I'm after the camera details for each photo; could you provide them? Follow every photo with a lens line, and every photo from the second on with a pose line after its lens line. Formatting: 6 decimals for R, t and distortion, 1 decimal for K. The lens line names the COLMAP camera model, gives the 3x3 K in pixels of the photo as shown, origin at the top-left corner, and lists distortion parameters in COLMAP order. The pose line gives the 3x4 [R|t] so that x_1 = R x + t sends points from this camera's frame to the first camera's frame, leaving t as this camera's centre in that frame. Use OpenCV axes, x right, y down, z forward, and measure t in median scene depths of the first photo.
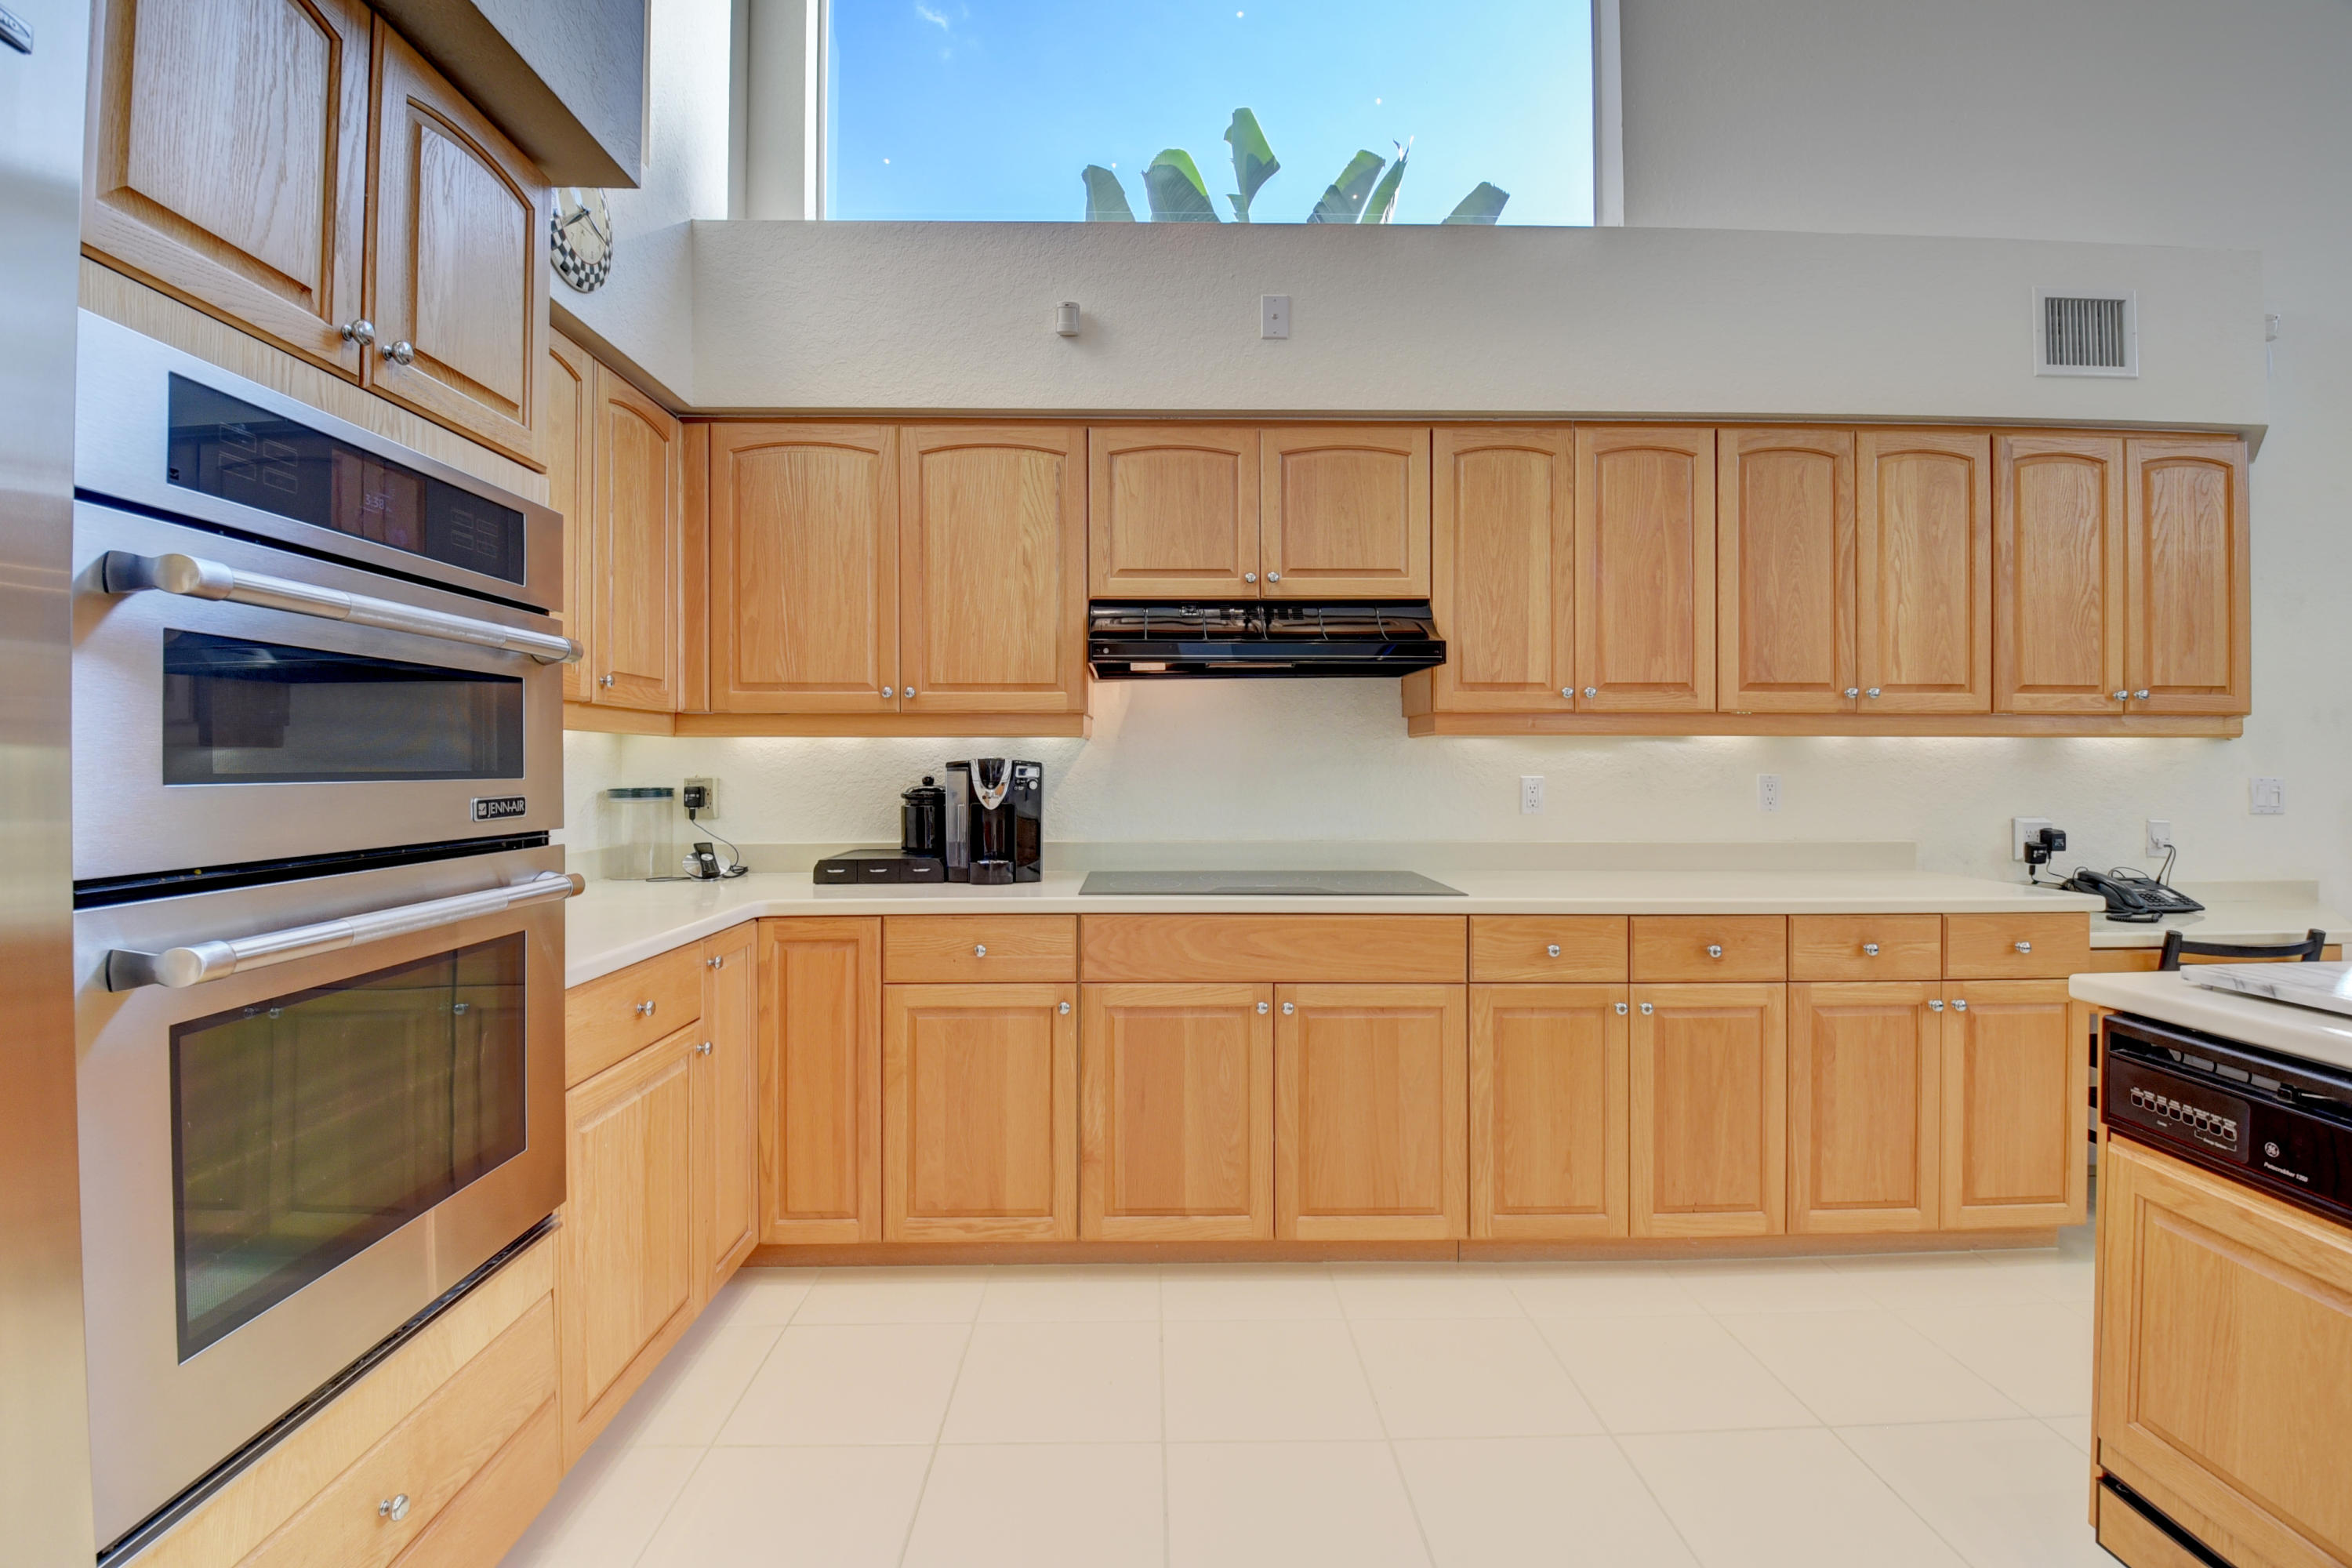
lens RADIAL K [[1036.8, 0, 1161.2], [0, 1036.8, 759.1], [0, 0, 1]] dist [0.008900, -0.022136]
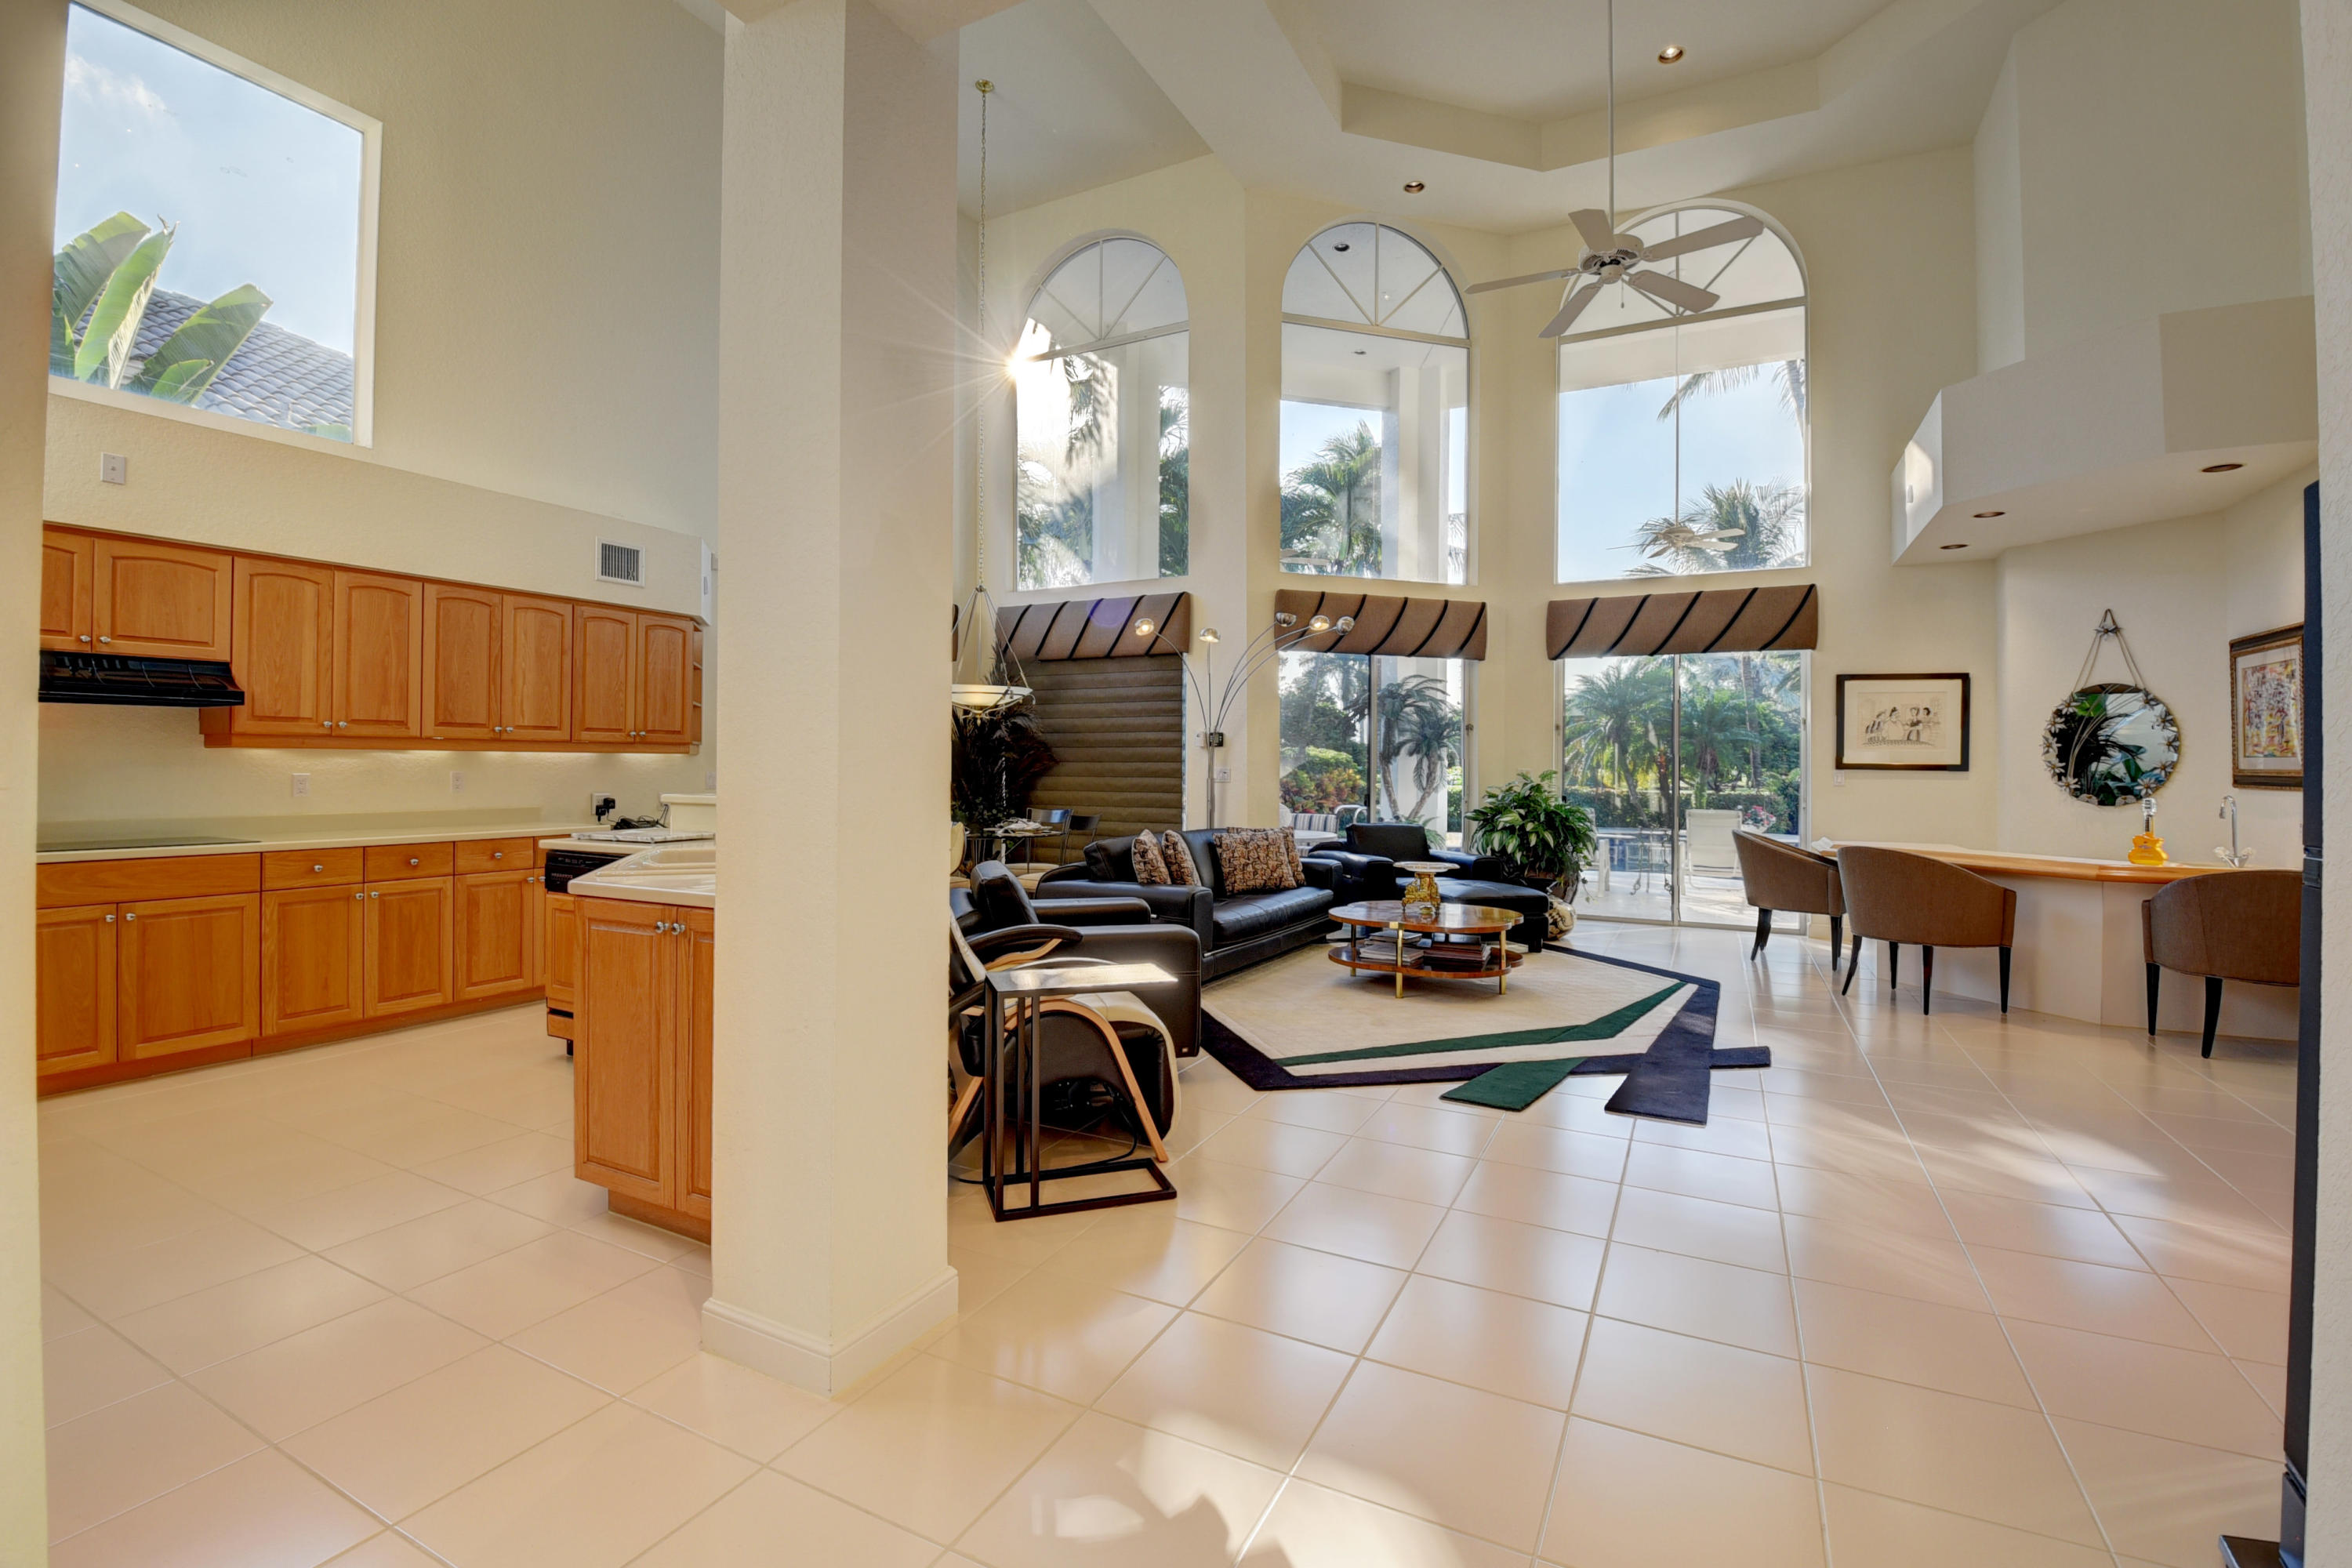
lens RADIAL K [[1036.8, 0, 1161.2], [0, 1036.8, 759.1], [0, 0, 1]] dist [0.008900, -0.022136]
pose [[0.481134, 0.007724, 0.876613, -0.445155], [-0.013198, 0.999912, -0.001567, -0.021276], [-0.876548, -0.010816, 0.481193, -1.040845]]
